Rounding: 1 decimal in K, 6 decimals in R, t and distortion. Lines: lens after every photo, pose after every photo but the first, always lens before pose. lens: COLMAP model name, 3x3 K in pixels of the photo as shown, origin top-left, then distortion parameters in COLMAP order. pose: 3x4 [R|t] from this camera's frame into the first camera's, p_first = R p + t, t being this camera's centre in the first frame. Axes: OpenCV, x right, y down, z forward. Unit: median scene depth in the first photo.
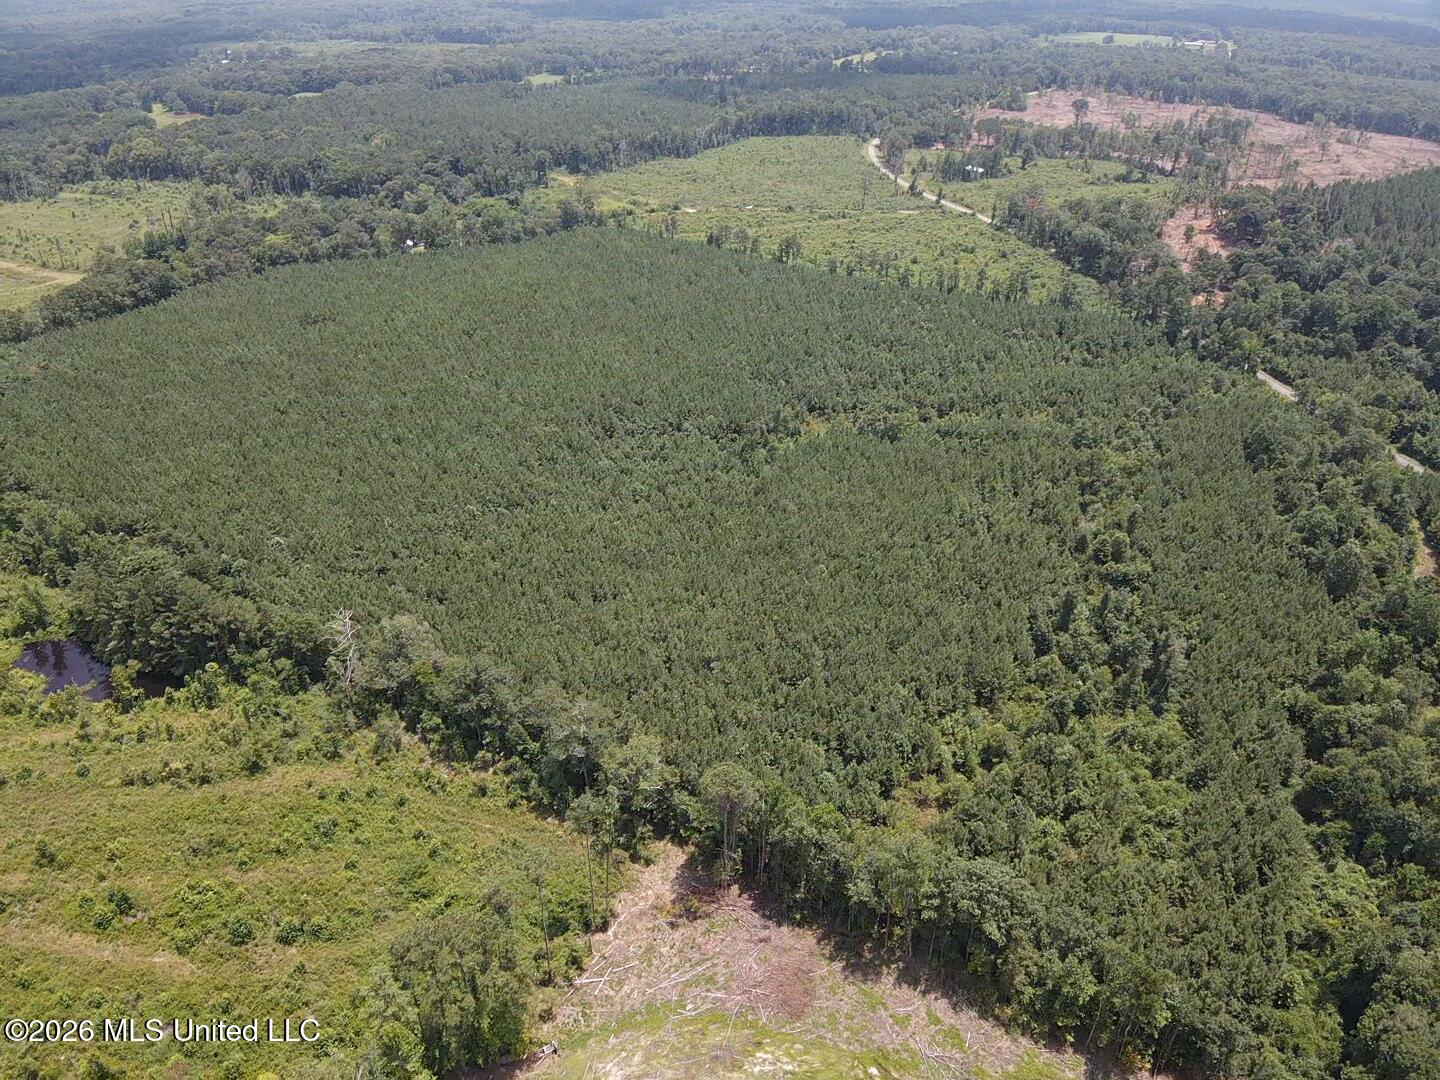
lens RADIAL K [[1052.1, 0, 720.0], [0, 1052.1, 540.0], [0, 0, 1]] dist [0.099492, -0.198389]
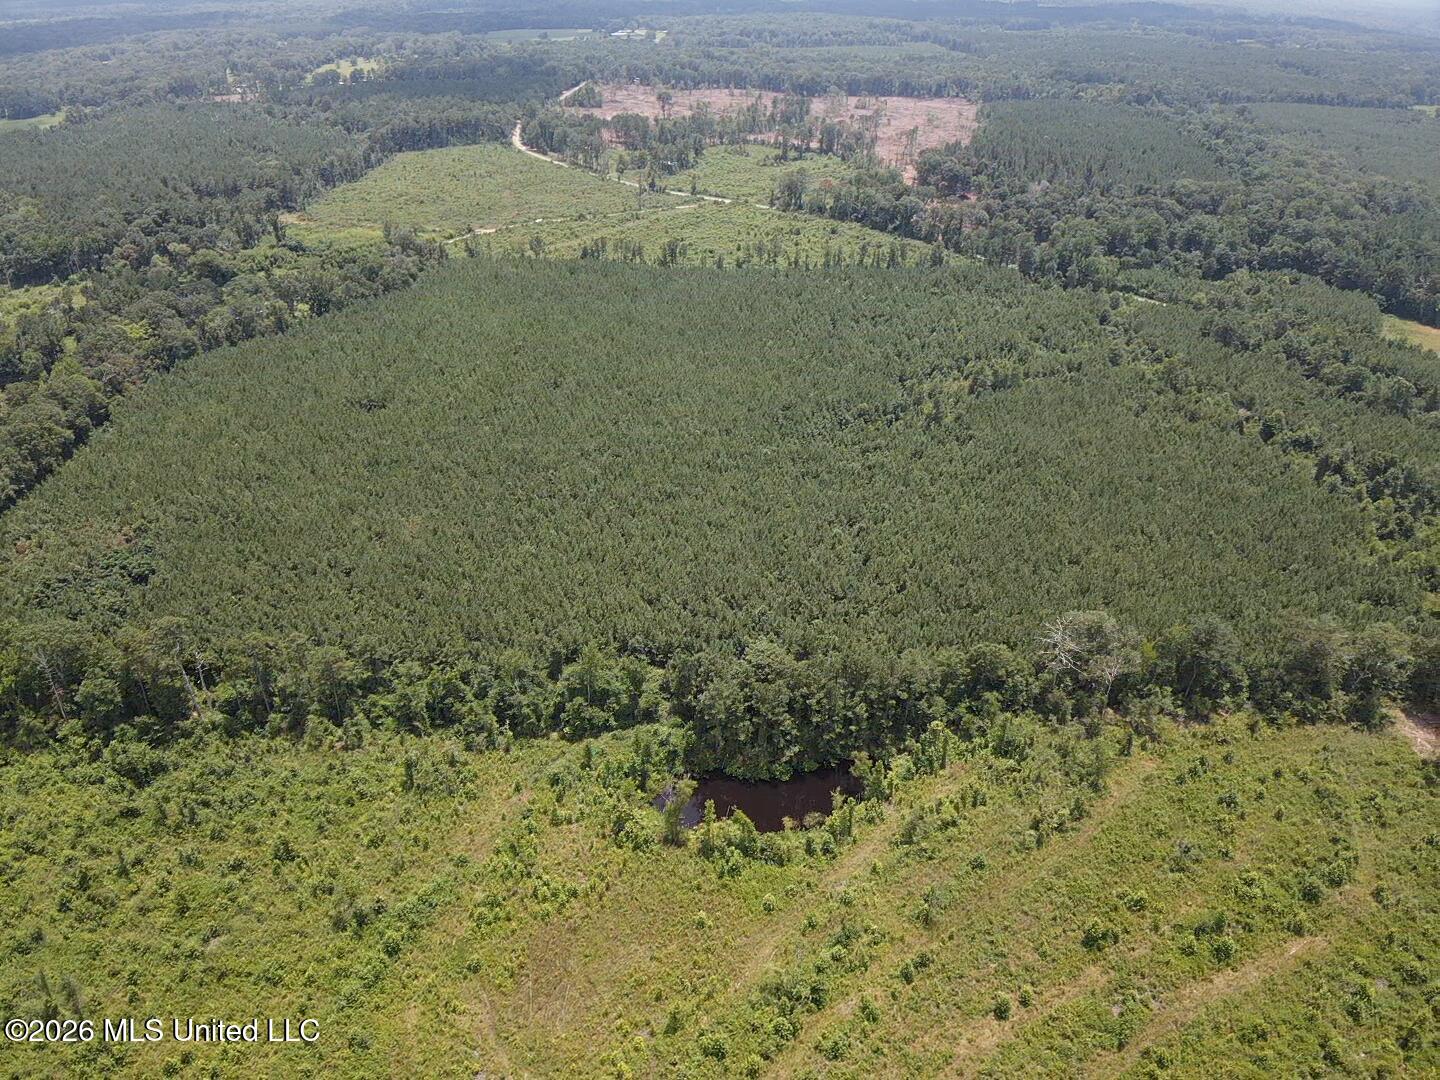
lens RADIAL K [[1052.1, 0, 720.0], [0, 1052.1, 540.0], [0, 0, 1]] dist [0.099492, -0.198389]
pose [[0.828160, -0.270931, 0.490660, -0.440672], [0.271256, 0.959800, 0.072140, -0.066629], [-0.490481, 0.073352, 0.868360, 0.112346]]
